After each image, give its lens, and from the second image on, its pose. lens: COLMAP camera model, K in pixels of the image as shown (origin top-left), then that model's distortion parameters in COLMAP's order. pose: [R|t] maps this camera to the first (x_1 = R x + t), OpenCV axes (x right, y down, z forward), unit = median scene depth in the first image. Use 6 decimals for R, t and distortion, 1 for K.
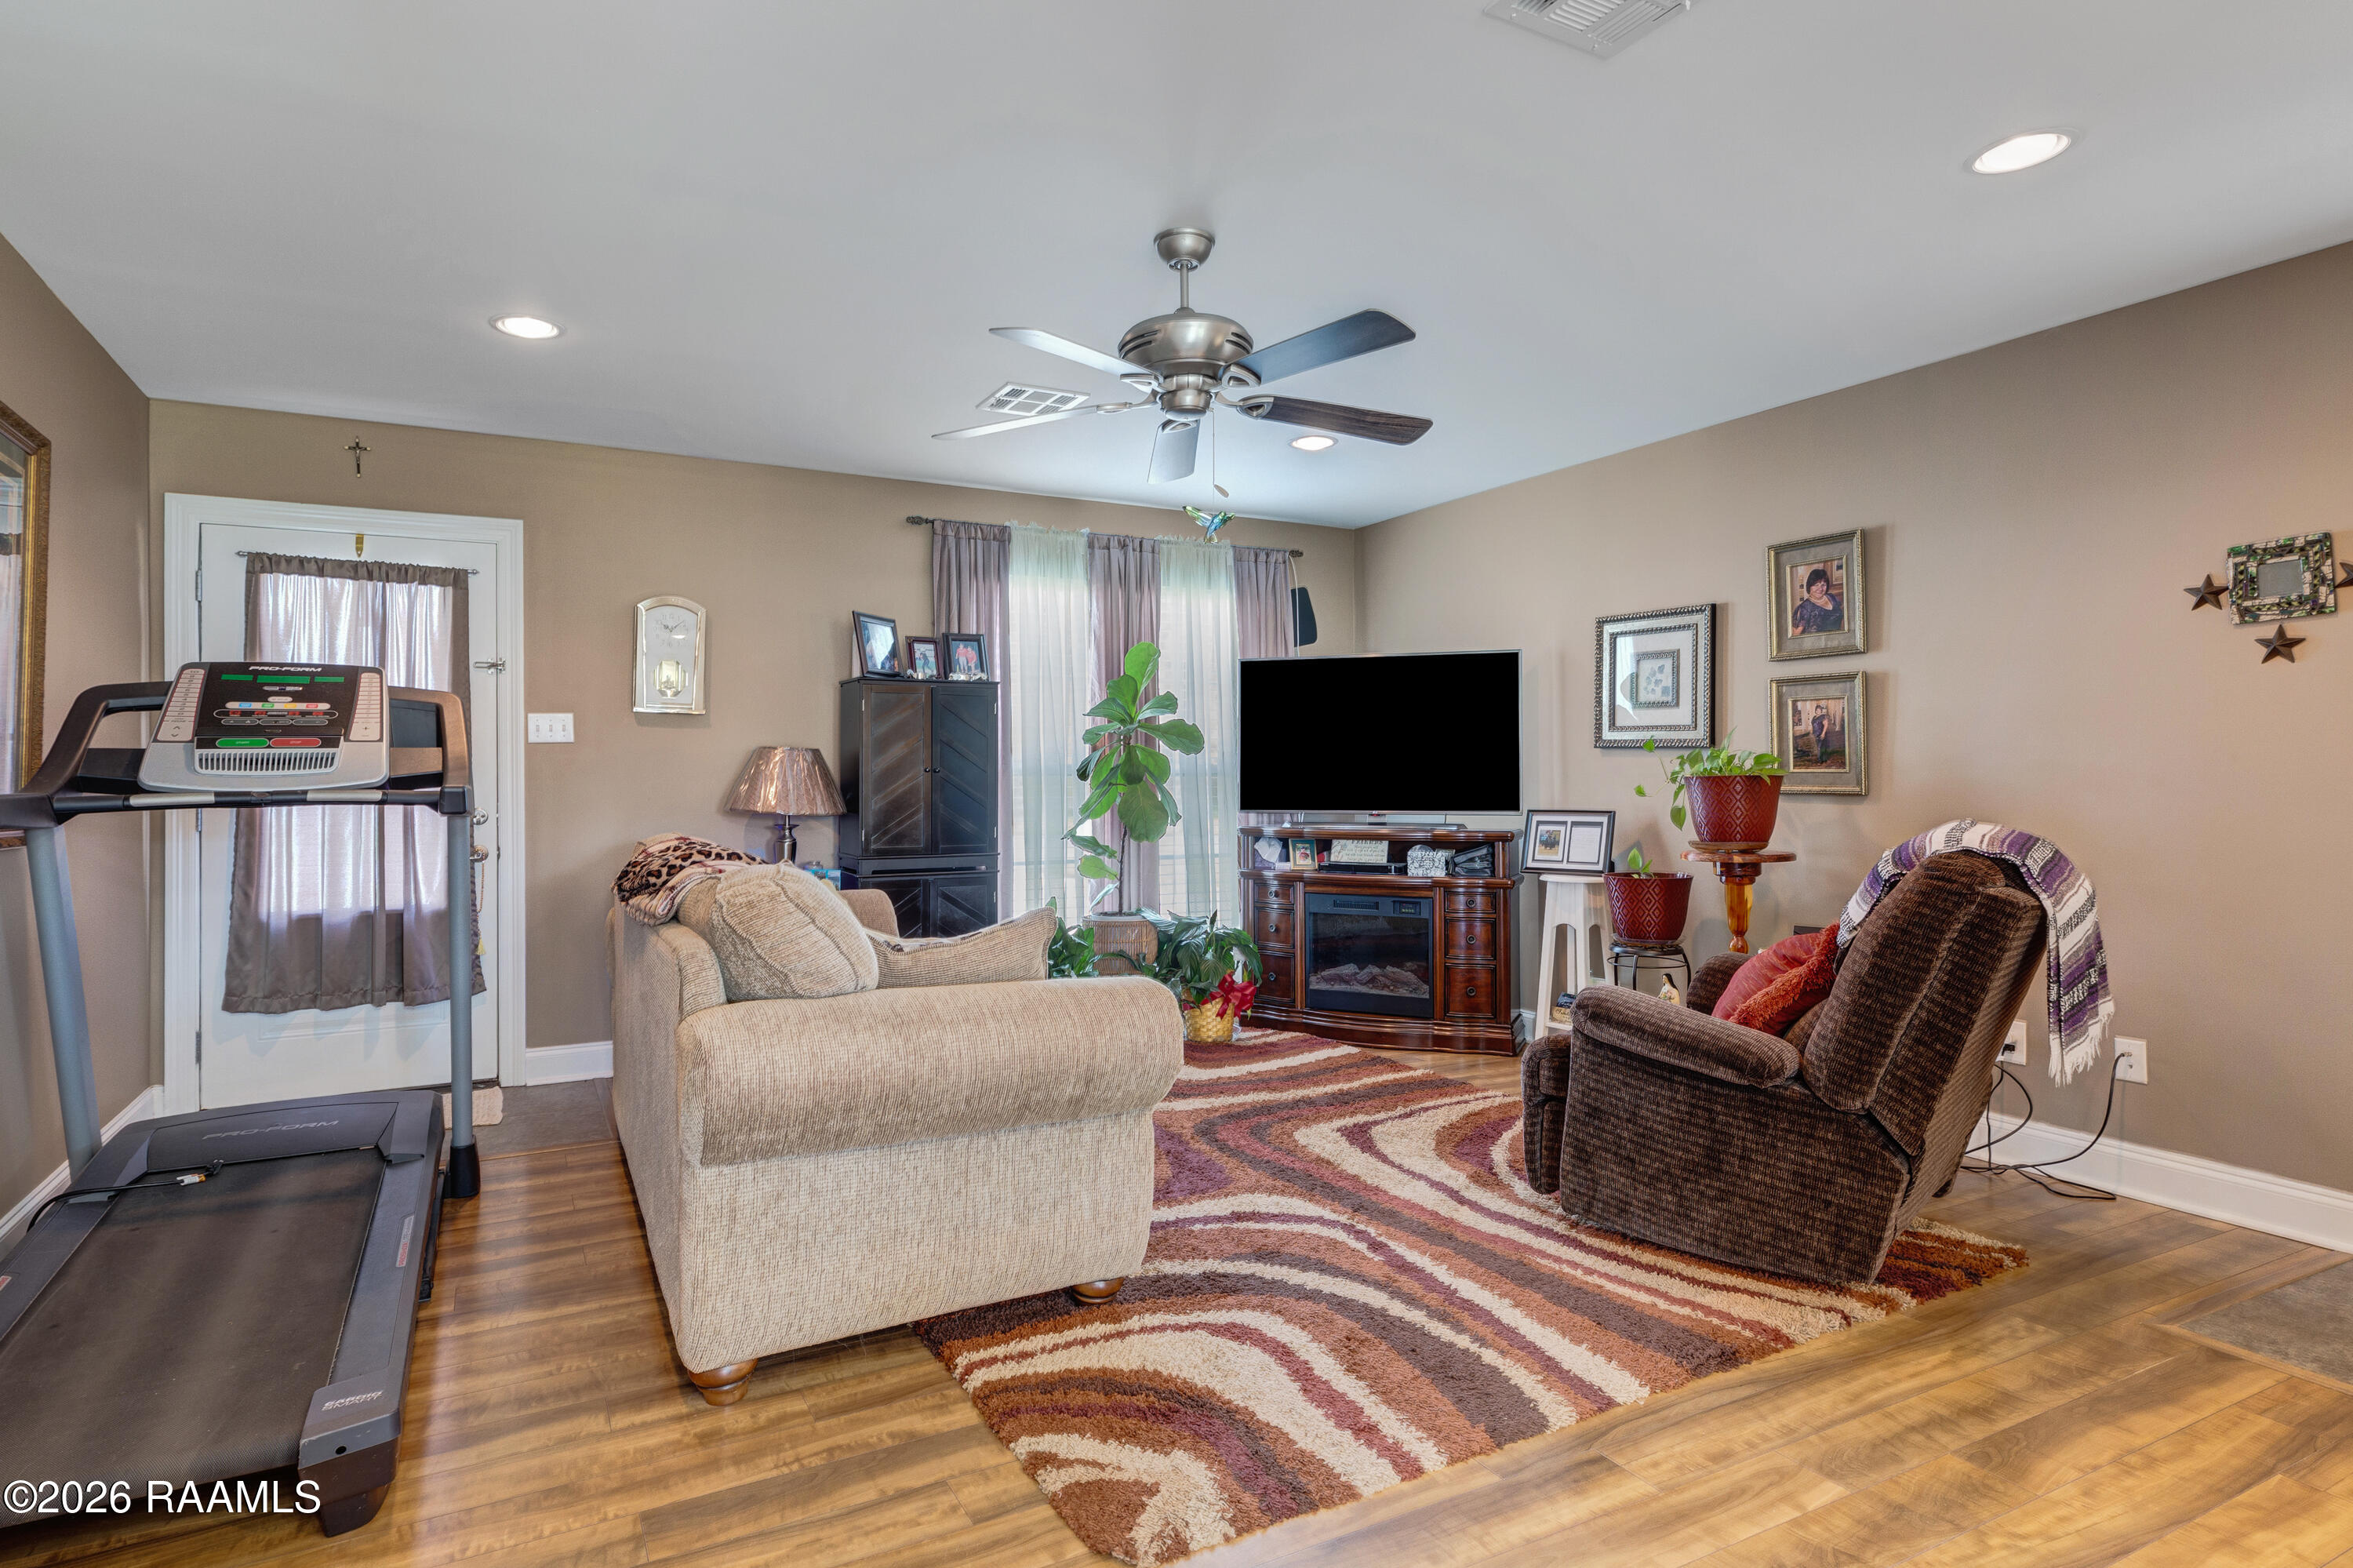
lens RADIAL K [[1087.1, 0, 1176.5], [0, 1087.1, 784.0], [0, 0, 1]] dist [-0.000137, -0.000214]
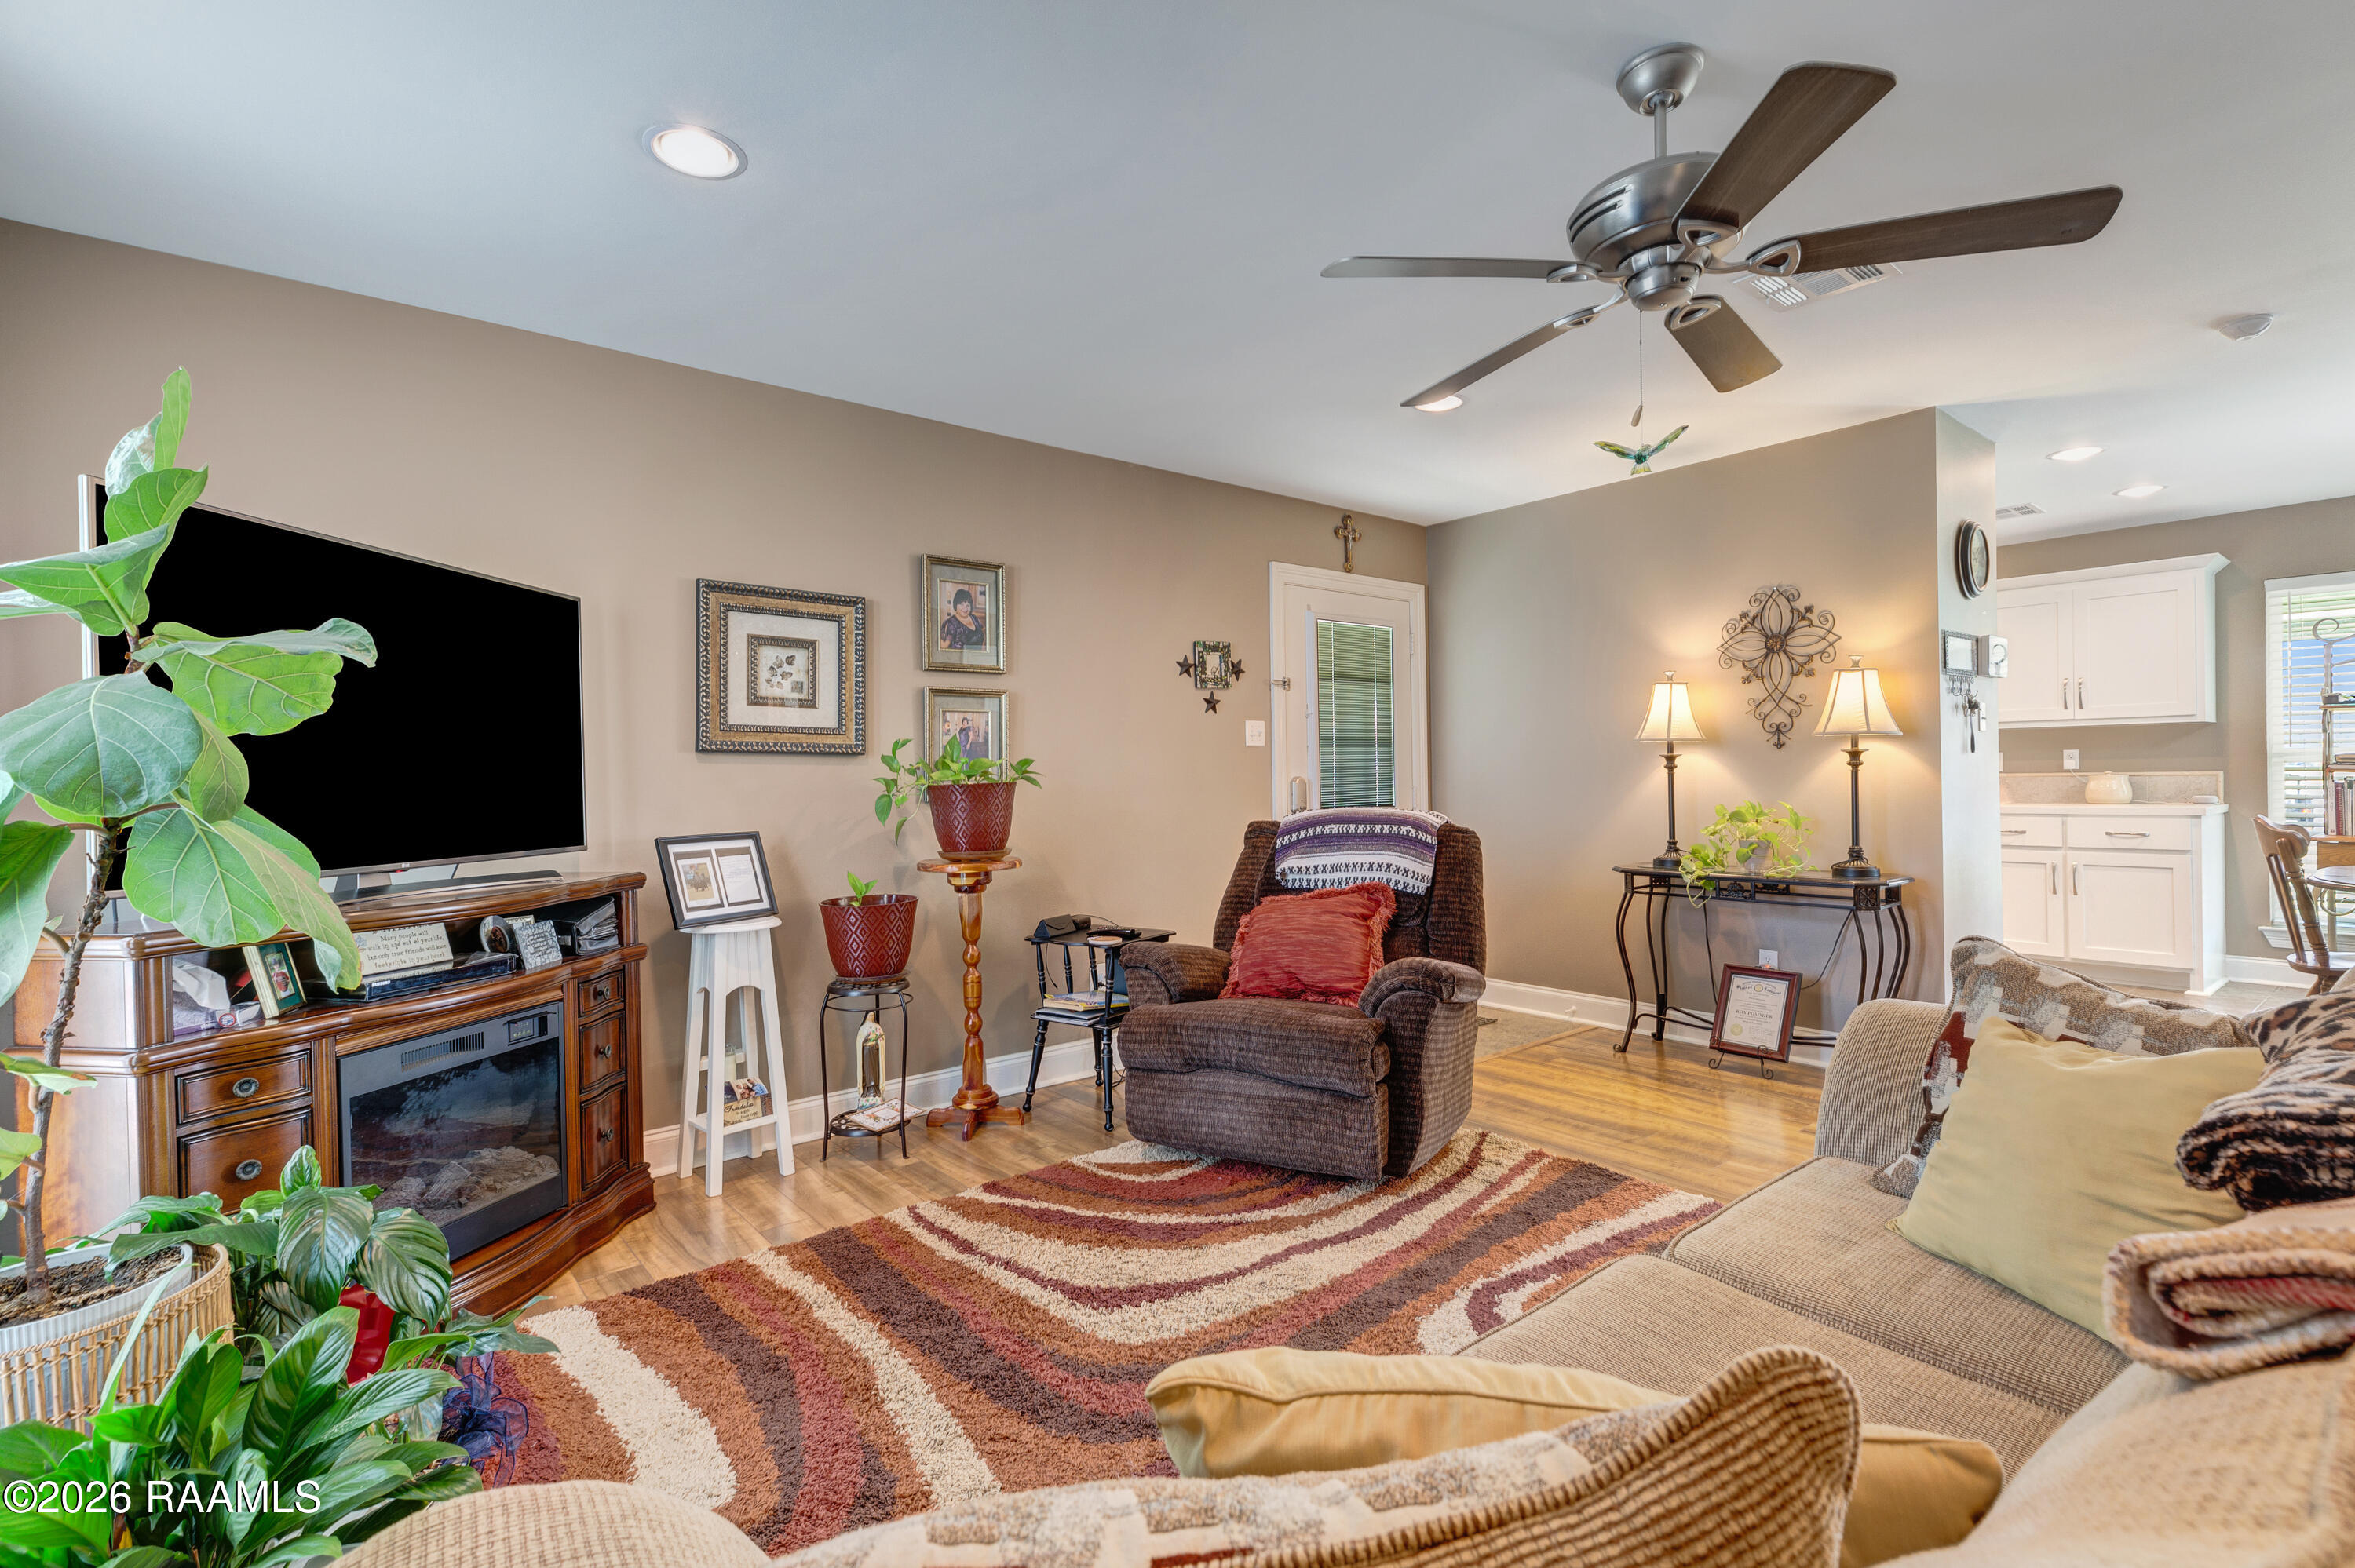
lens RADIAL K [[1029.1, 0, 1177.5], [0, 1029.1, 784.0], [0, 0, 1]] dist [0.000636, 0.000082]
pose [[-0.102537, -0.001851, 0.994727, -0.482848], [0.025645, 0.999661, 0.004504, -0.007323], [-0.994399, 0.025972, -0.102455, 1.001687]]
